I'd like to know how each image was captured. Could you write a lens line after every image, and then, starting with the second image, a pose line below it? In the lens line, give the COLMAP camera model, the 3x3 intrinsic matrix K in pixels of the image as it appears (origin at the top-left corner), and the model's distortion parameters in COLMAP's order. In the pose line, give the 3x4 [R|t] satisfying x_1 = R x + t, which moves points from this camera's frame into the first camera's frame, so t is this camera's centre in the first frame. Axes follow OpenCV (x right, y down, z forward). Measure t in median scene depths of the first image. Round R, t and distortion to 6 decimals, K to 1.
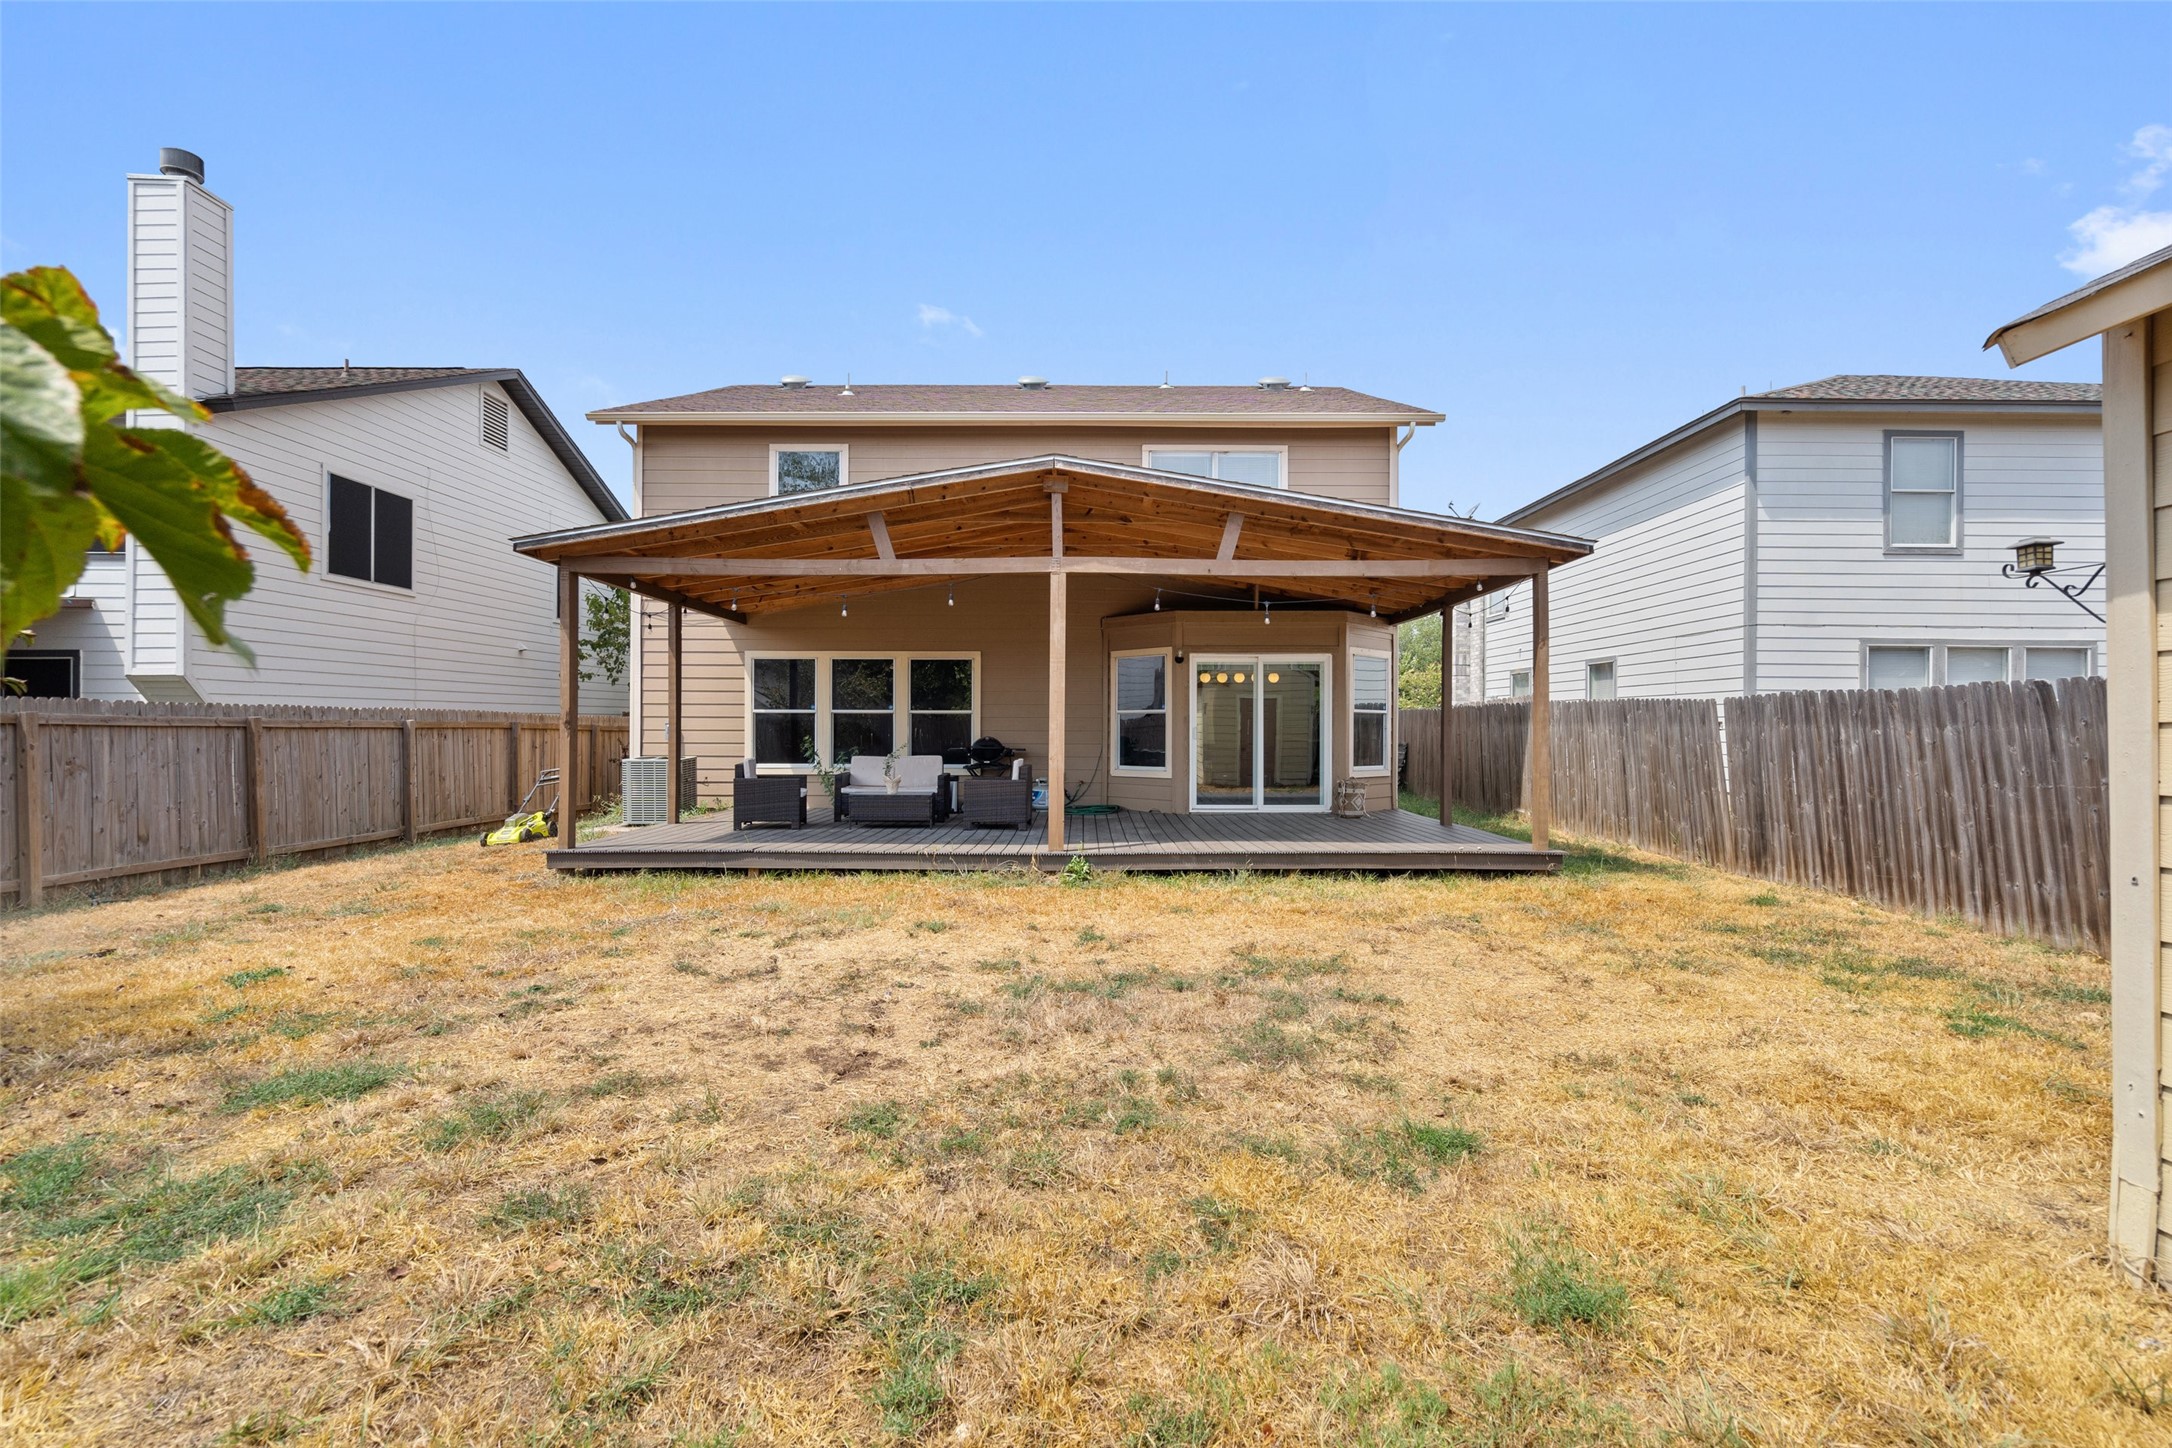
lens RADIAL K [[1004.4, 0, 1084.8], [0, 1004.4, 713.2], [0, 0, 1]] dist [-0.000340, 0.000567]
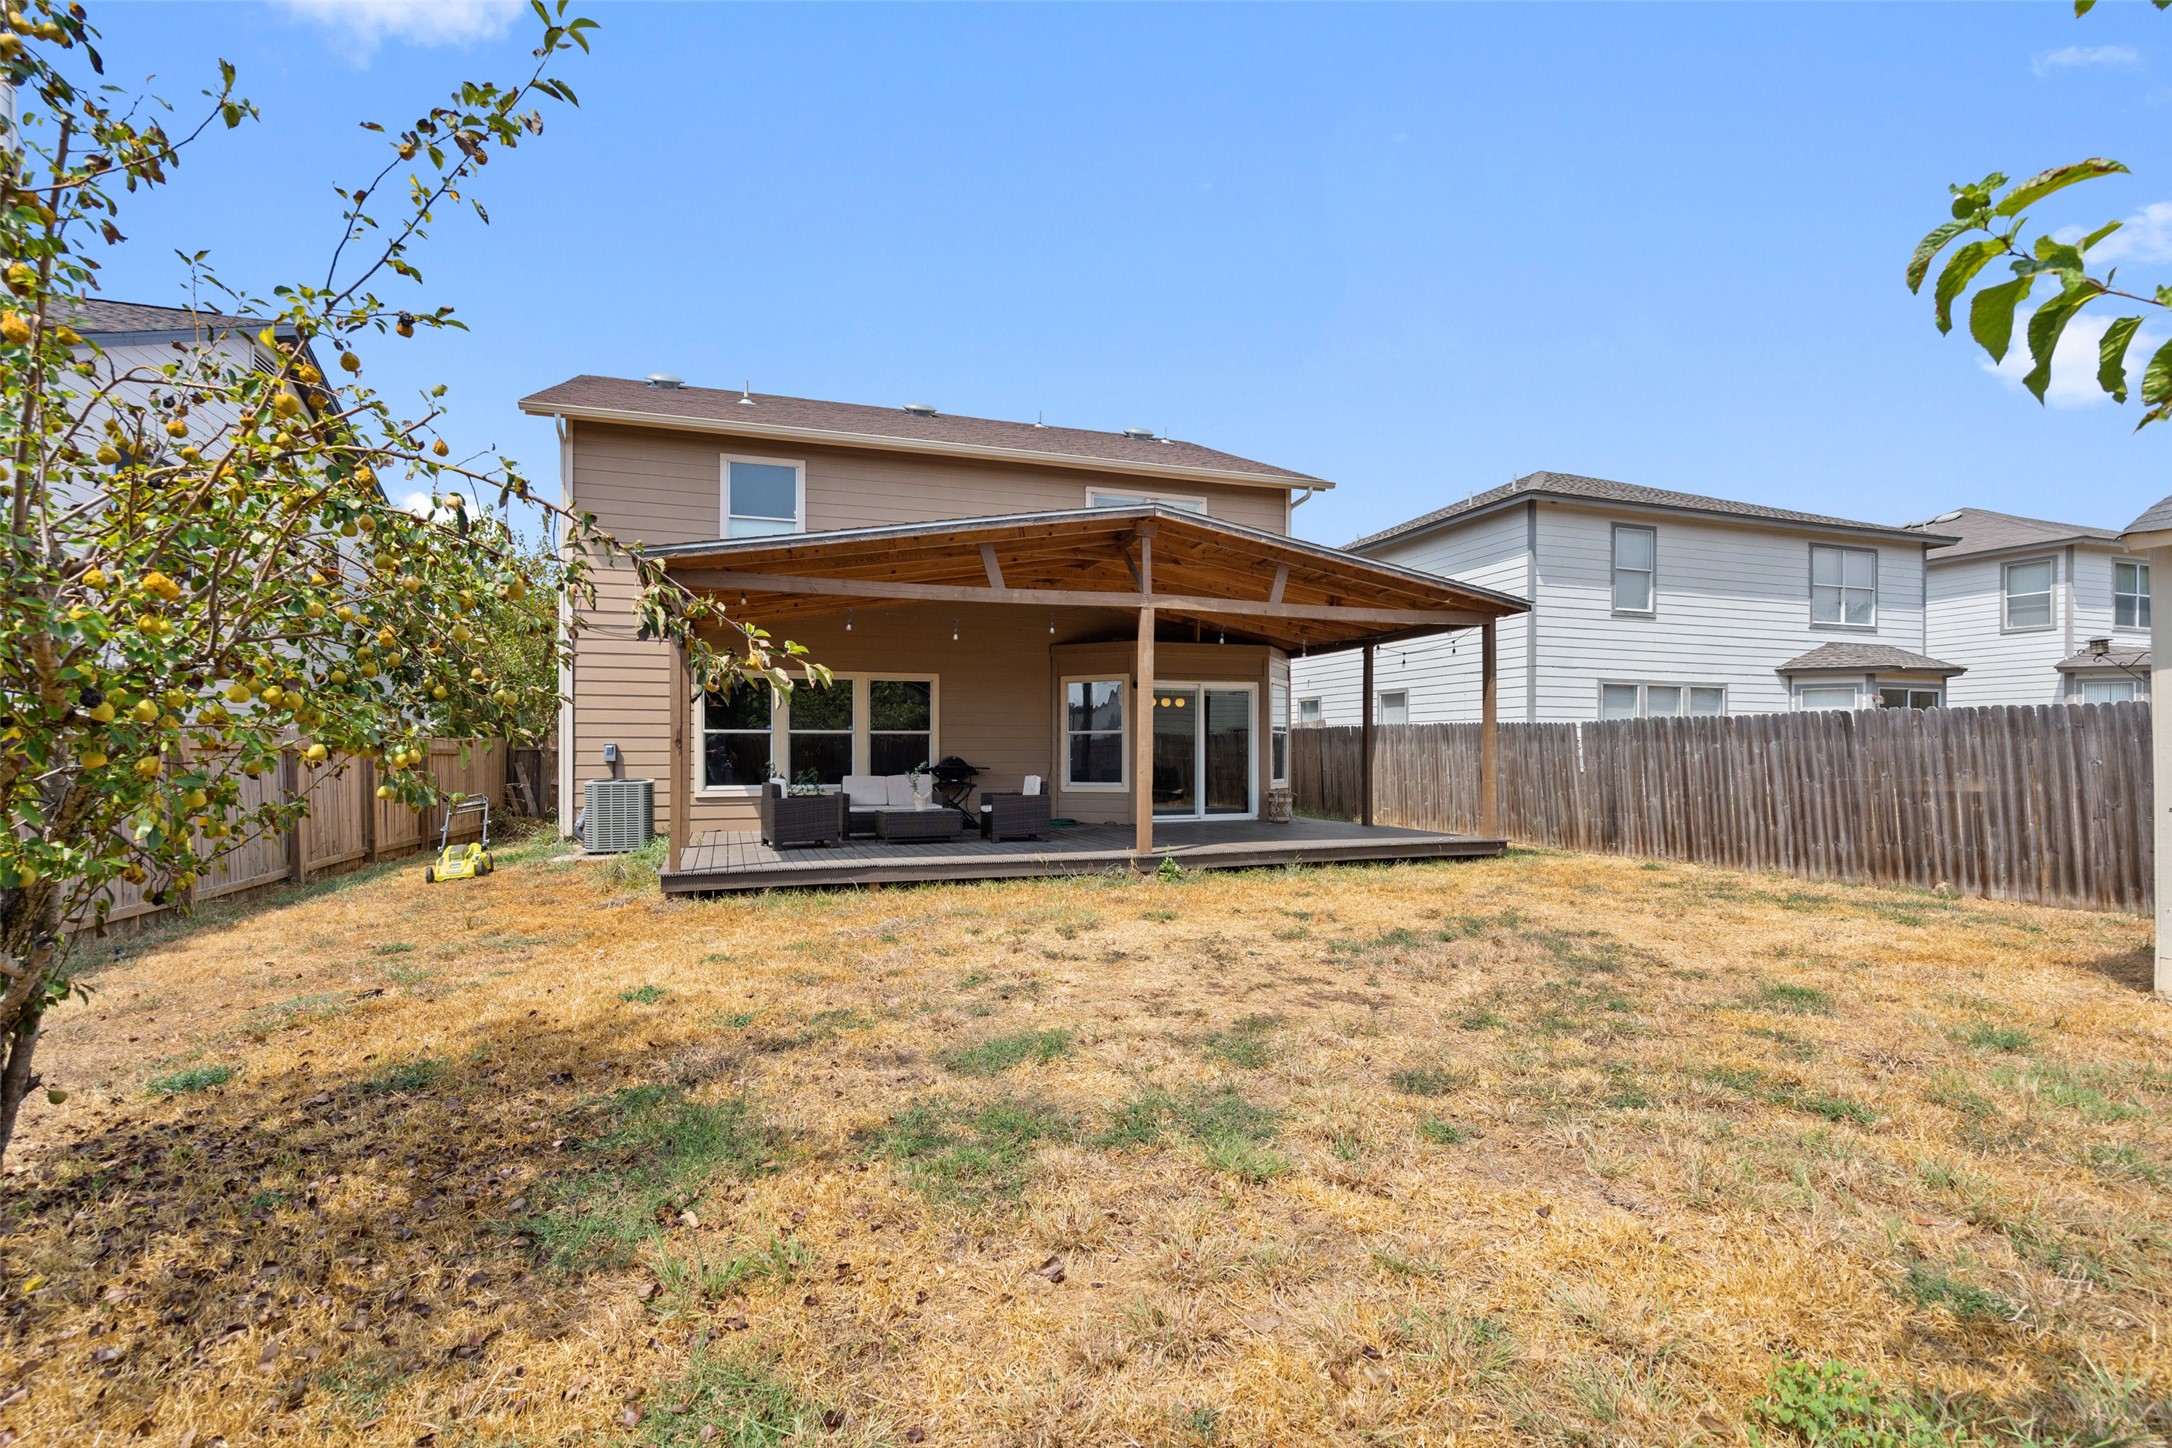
lens RADIAL K [[1009.7, 0, 1095.3], [0, 1009.7, 750.7], [0, 0, 1]] dist [-0.002962, 0.002094]
pose [[0.941521, -0.004618, 0.336924, -0.431648], [0.000142, 0.999911, 0.013308, 0.005058], [-0.336955, -0.012482, 0.941438, -0.046391]]
